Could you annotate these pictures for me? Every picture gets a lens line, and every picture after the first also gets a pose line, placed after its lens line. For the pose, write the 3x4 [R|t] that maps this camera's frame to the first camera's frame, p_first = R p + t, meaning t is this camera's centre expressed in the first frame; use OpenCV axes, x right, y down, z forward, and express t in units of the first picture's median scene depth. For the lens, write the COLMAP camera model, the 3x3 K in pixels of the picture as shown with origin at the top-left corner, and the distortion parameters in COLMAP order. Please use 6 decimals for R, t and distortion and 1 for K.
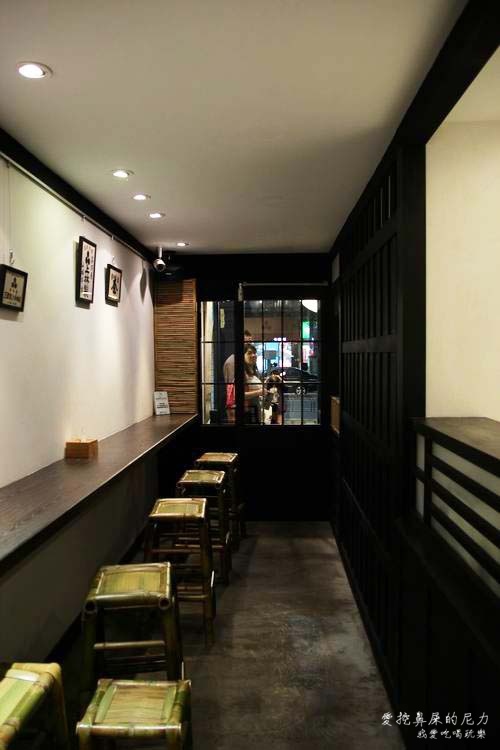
lens RADIAL K [[592.7, 0, 251.4], [0, 592.7, 375.0], [0, 0, 1]] dist [-0.134613, -0.000404]
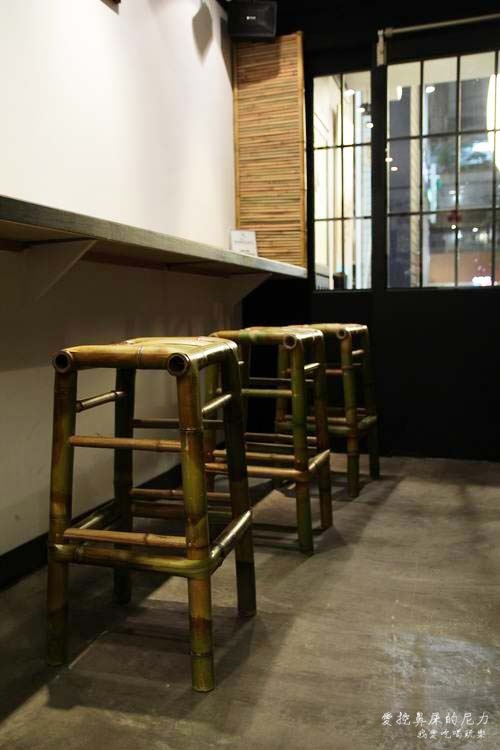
lens RADIAL K [[688.1, 0, 250.0], [0, 688.1, 375.0], [0, 0, 1]] dist [-0.051002, 0.015234]
pose [[0.959595, 0.017286, -0.280853, 0.055476], [-0.000979, 0.998310, 0.058100, 0.149524], [0.281382, -0.055478, 0.957991, 0.376937]]
